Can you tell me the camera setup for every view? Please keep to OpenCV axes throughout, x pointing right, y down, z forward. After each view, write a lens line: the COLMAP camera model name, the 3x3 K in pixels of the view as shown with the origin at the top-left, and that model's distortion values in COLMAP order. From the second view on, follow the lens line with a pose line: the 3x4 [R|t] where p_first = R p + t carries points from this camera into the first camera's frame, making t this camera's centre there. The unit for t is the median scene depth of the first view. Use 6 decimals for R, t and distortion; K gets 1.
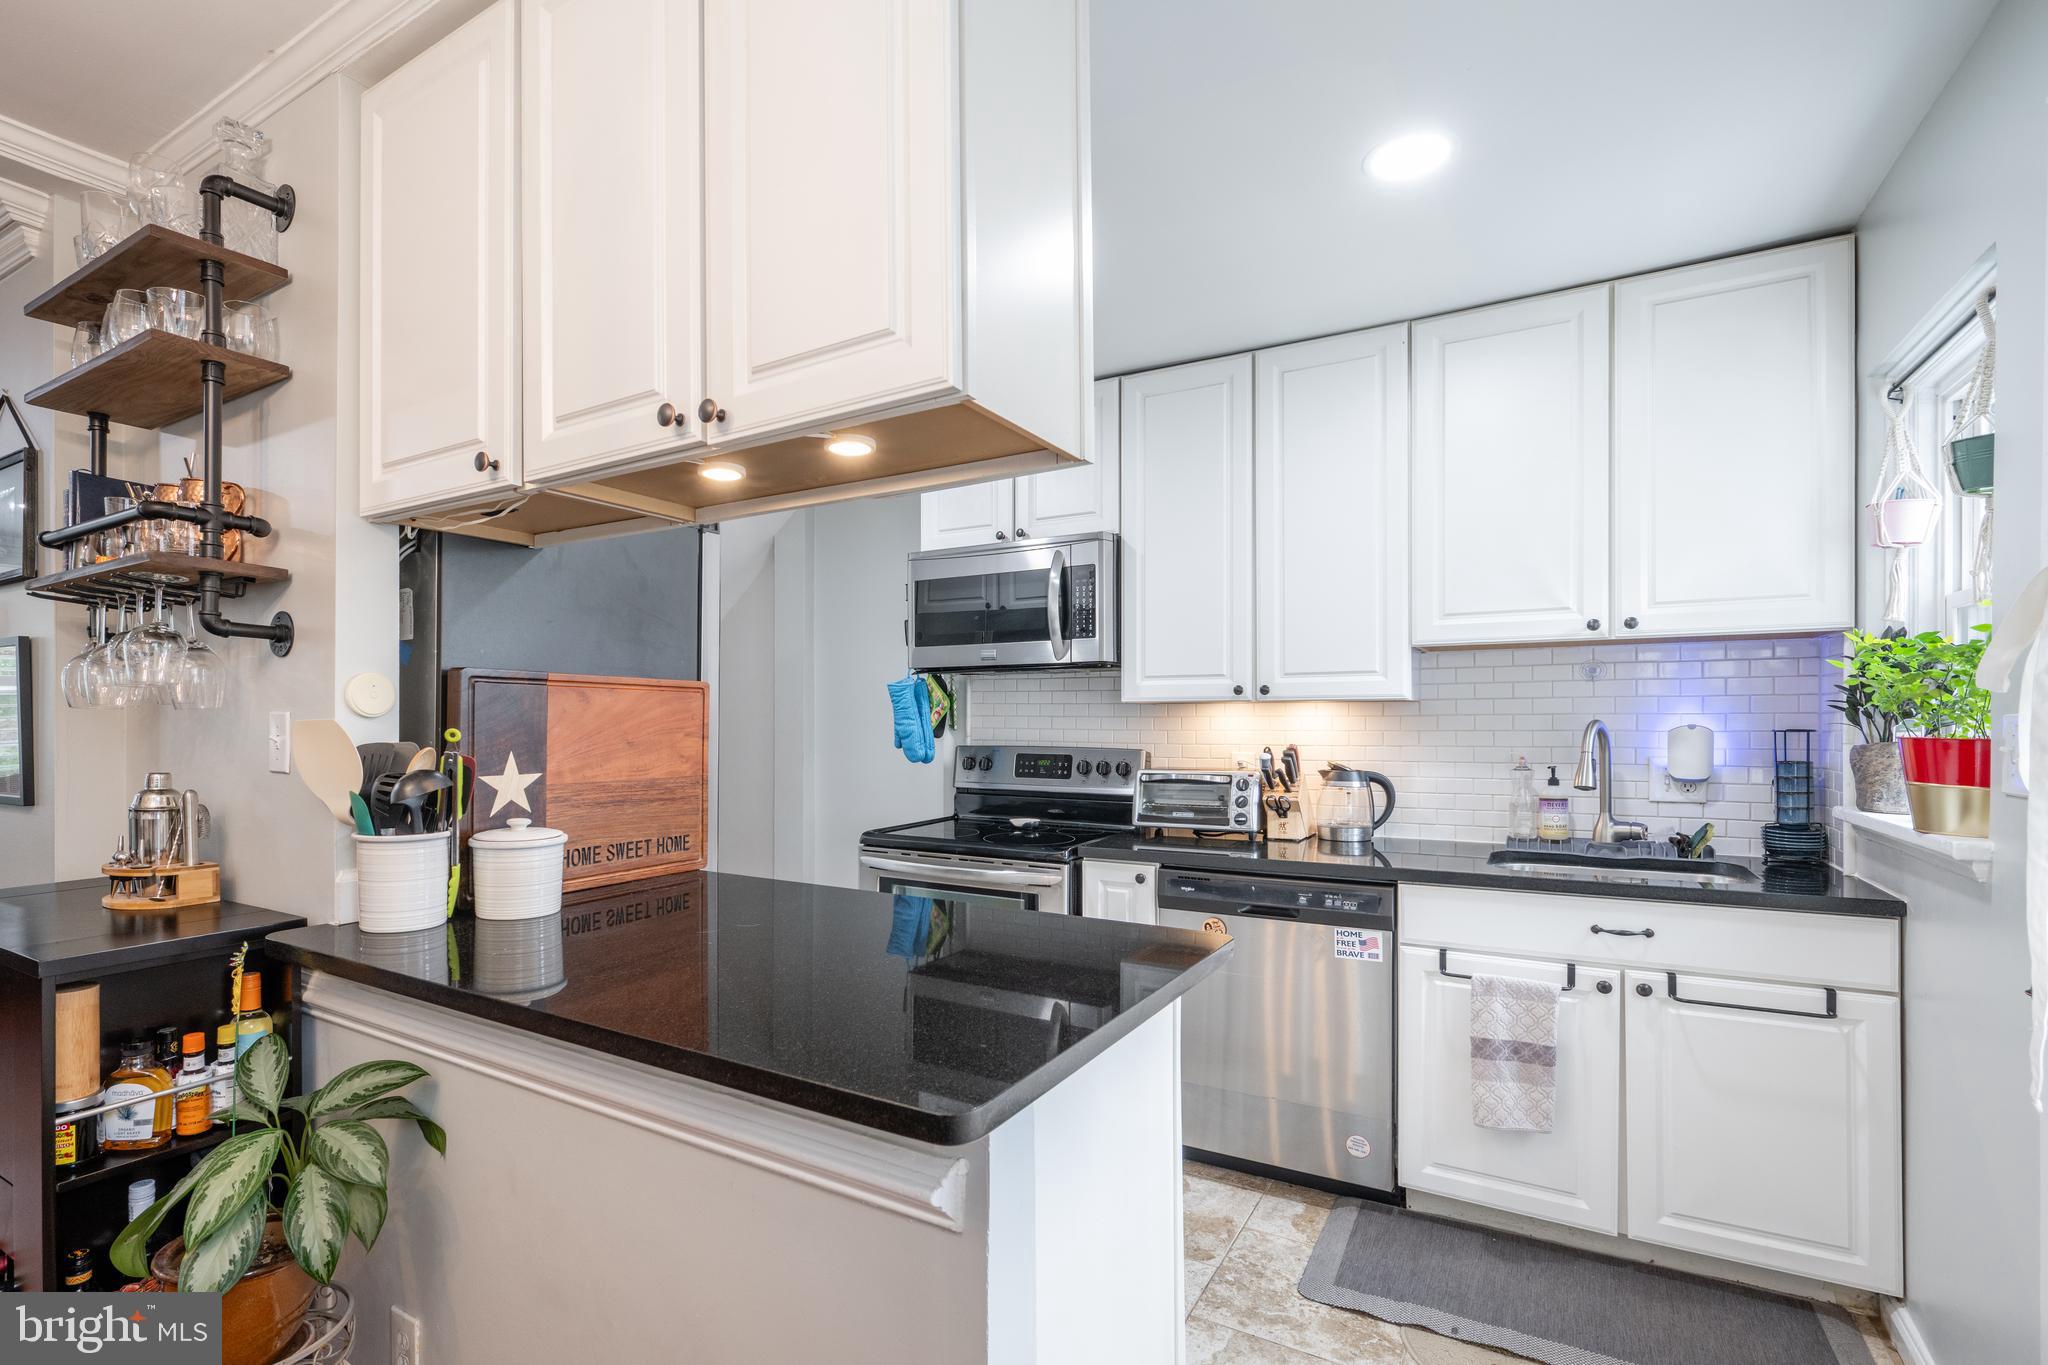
lens RADIAL K [[950.6, 0, 912.7], [0, 950.6, 717.3], [0, 0, 1]] dist [0.016574, -0.001341]
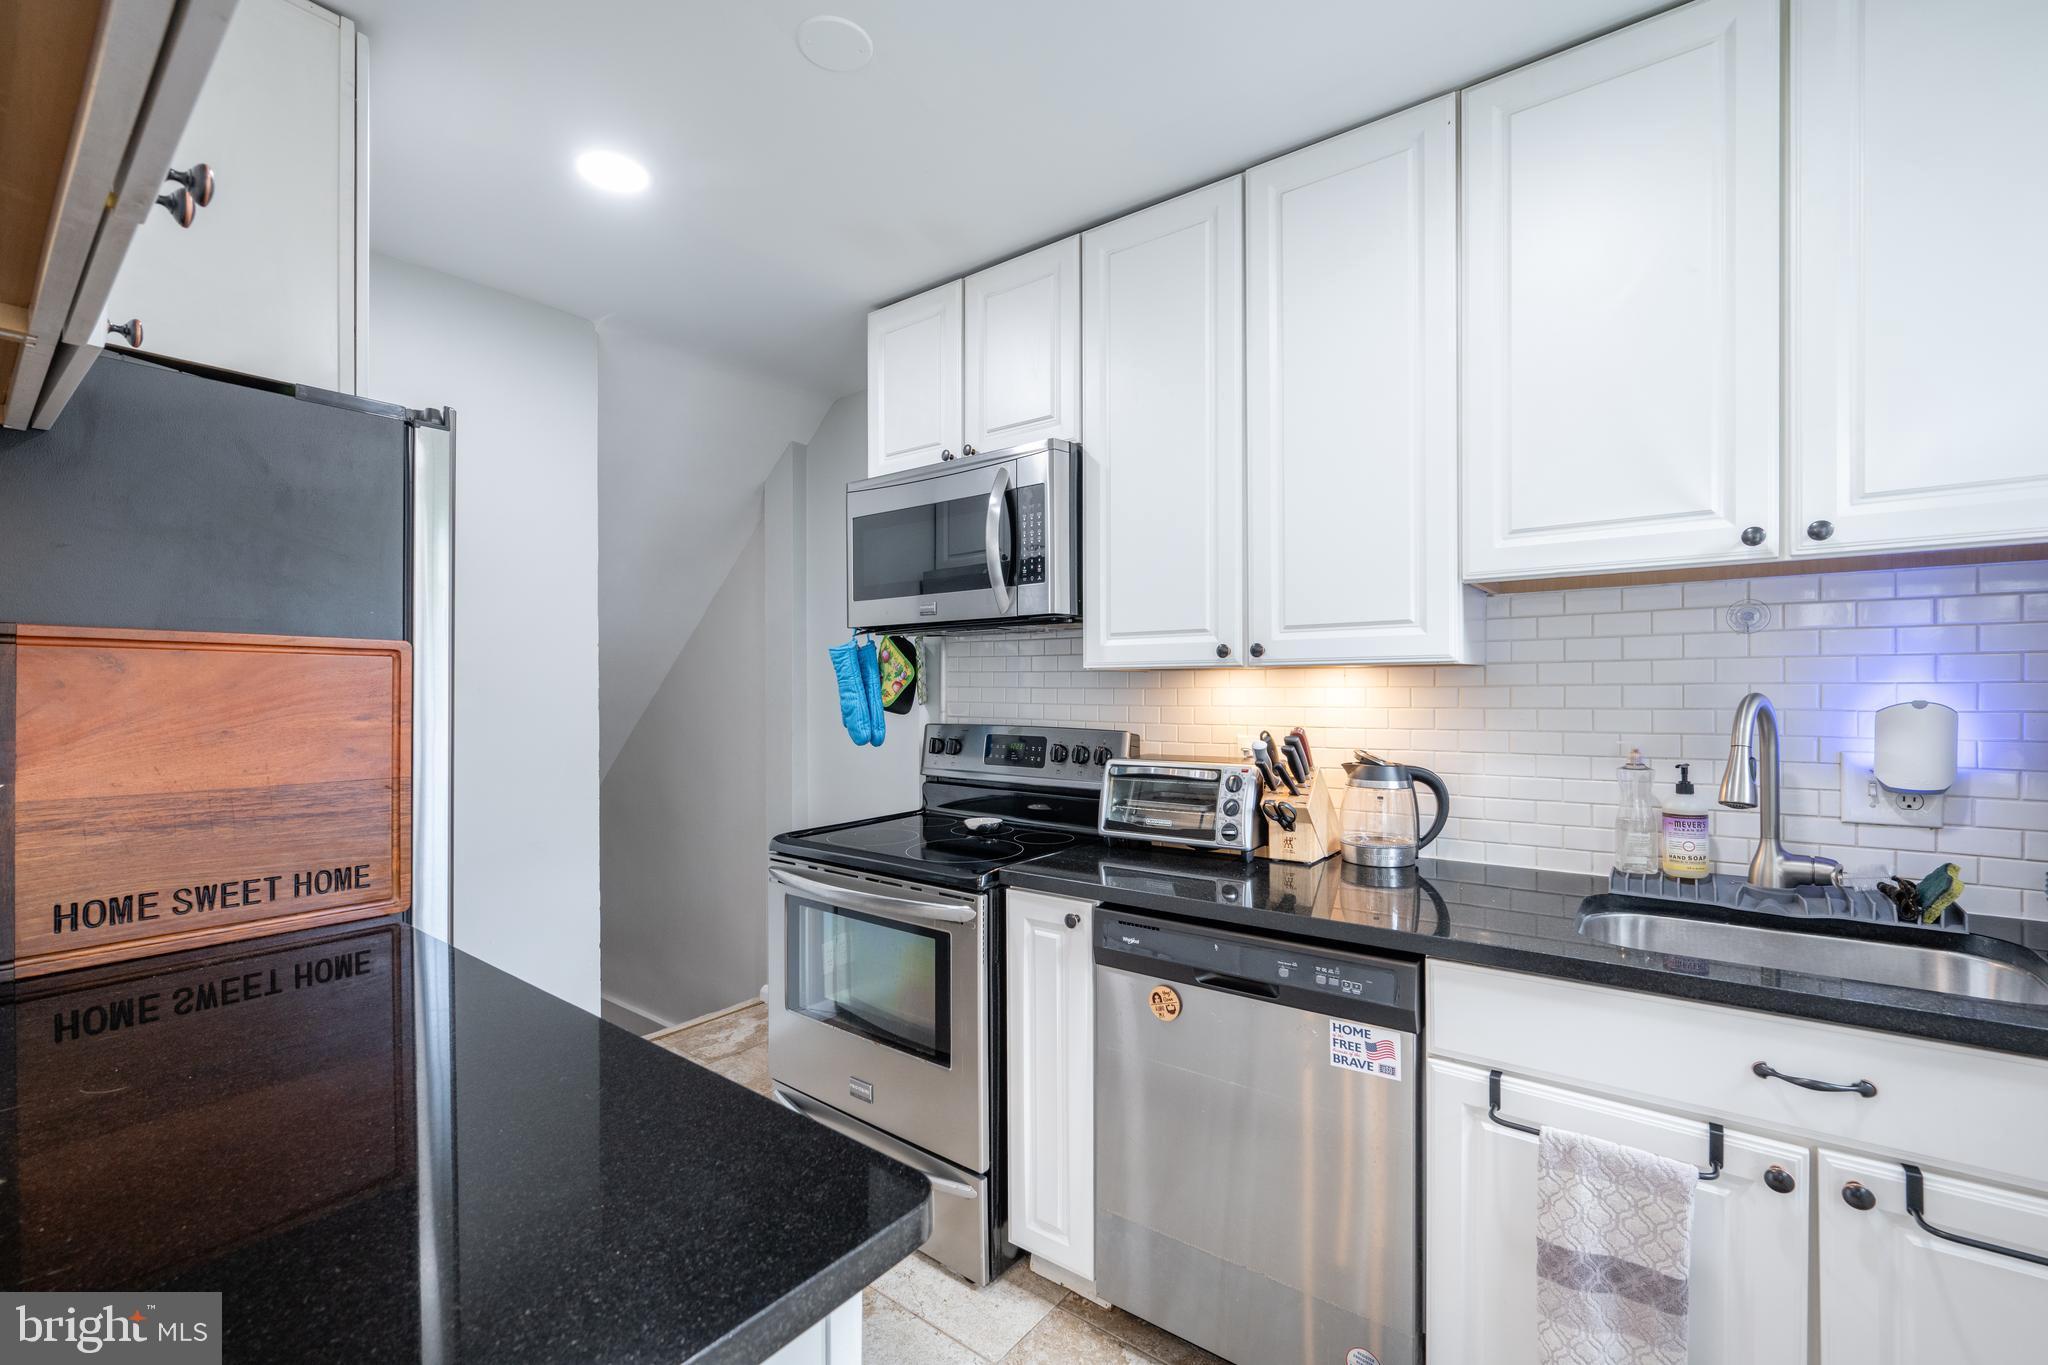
lens RADIAL K [[875.4, 0, 1016.3], [0, 875.4, 689.4], [0, 0, 1]] dist [0.003039, 0.000875]
pose [[0.998063, -0.002712, -0.062158, 0.257292], [0.002990, 0.999986, 0.004378, -0.003674], [0.062145, -0.004555, 0.998057, 0.383604]]
